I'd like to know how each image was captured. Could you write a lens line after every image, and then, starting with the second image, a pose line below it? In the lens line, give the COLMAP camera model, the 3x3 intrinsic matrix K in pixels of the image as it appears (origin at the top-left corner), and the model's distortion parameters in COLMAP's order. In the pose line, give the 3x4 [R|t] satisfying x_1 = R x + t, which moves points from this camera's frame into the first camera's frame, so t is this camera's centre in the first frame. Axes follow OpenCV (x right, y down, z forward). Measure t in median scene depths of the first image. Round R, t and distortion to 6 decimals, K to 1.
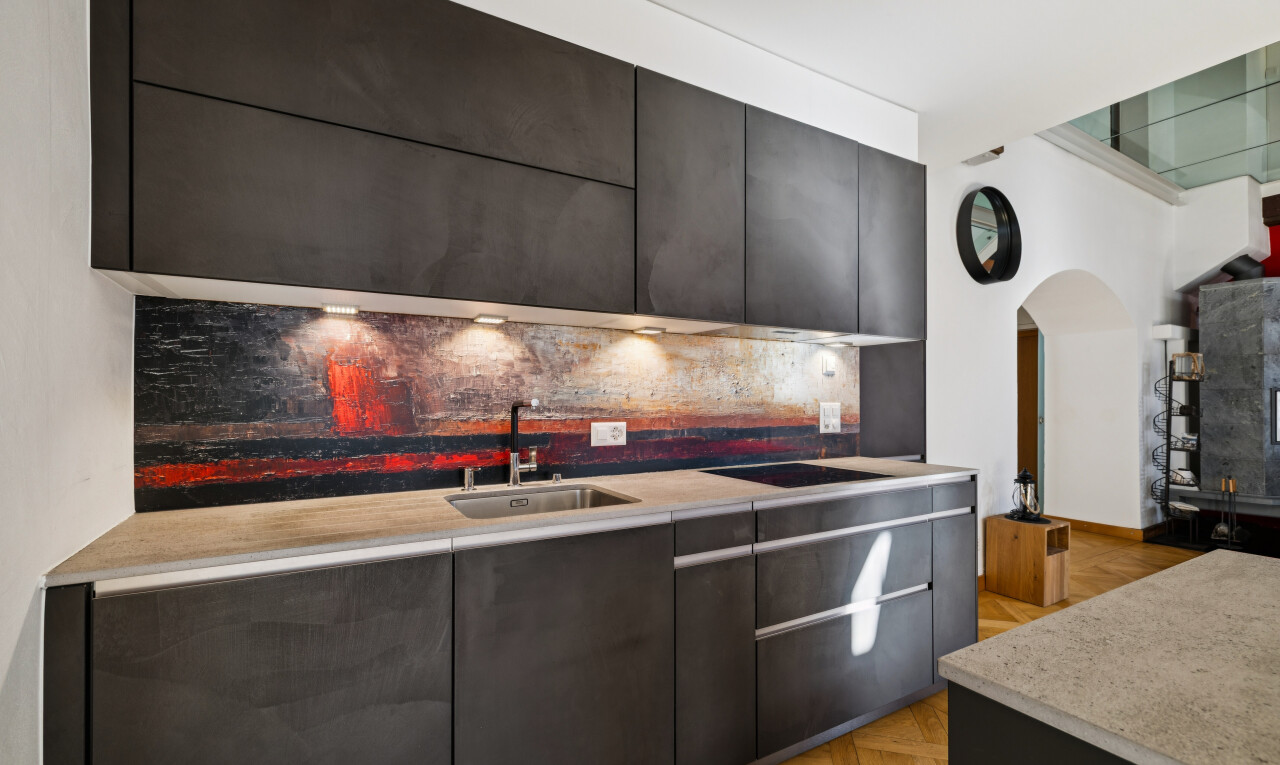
lens RADIAL K [[542.5, 0, 635.3], [0, 542.5, 399.8], [0, 0, 1]] dist [0.000804, 0.000222]
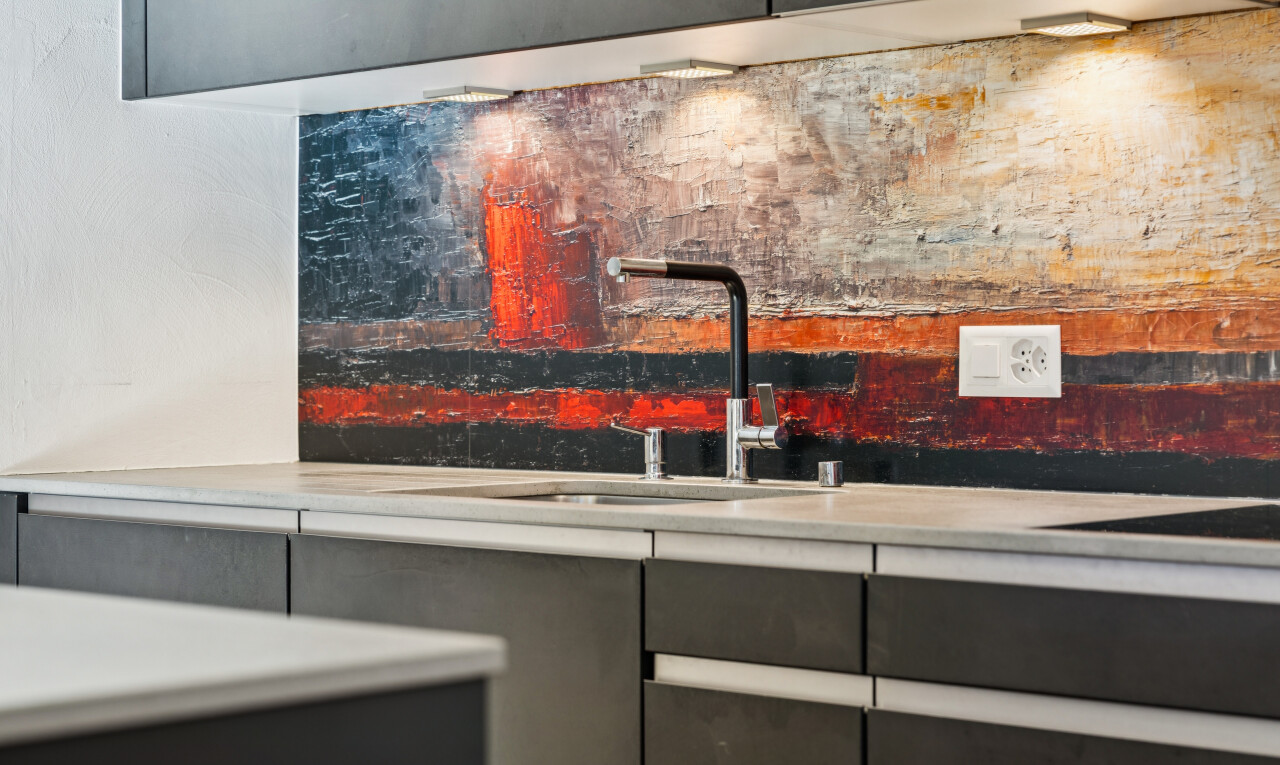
lens RADIAL K [[2467.7, 0, 641.3], [0, 2467.7, 338.2], [0, 0, 1]] dist [0.032792, 0.043742]
pose [[0.299605, -0.007991, -0.954030, 1.408120], [0.006066, 0.999961, -0.006471, 0.062570], [0.954044, -0.003848, 0.299642, 0.378234]]
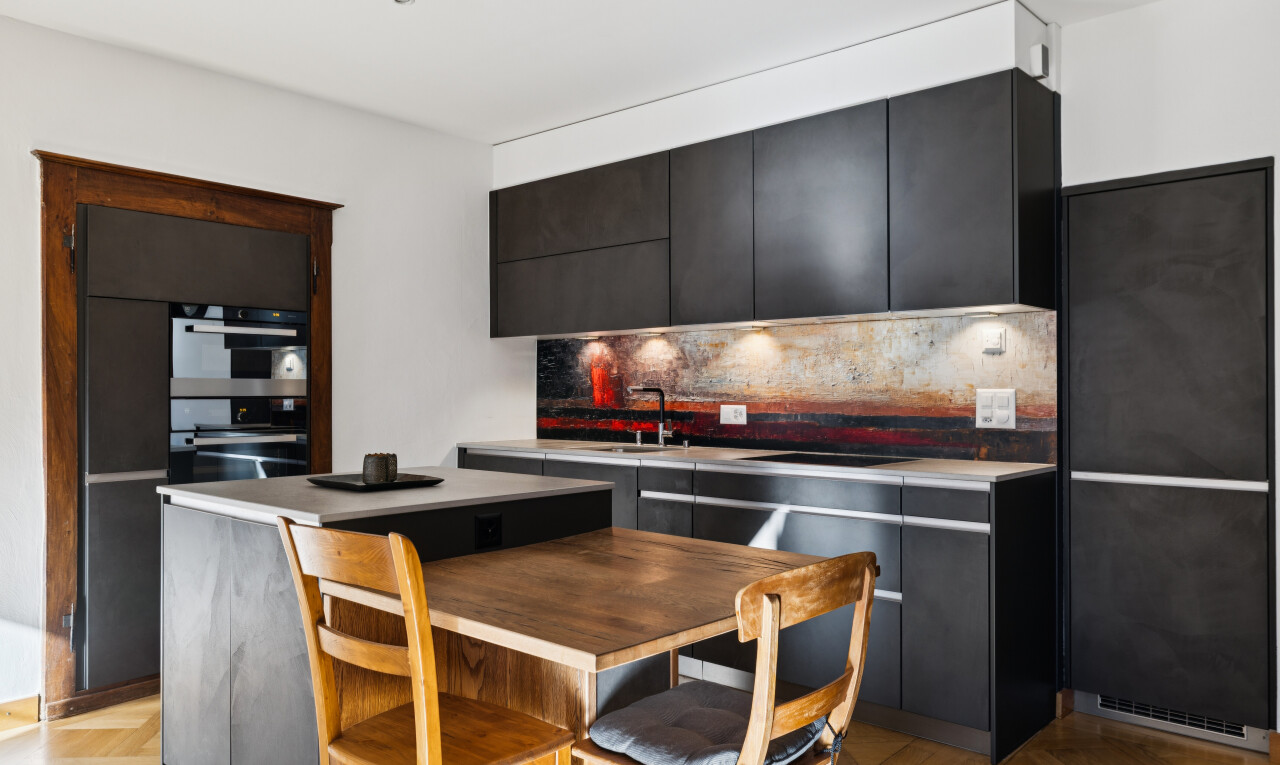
lens RADIAL K [[933.2, 0, 640.0], [0, 933.2, 382.5], [0, 0, 1]] dist [0.000236, -0.000396]
pose [[0.315594, -0.008237, -0.948858, 2.059061], [0.002172, 0.999966, -0.007959, 0.007324], [0.948892, 0.000451, 0.315601, 0.143018]]
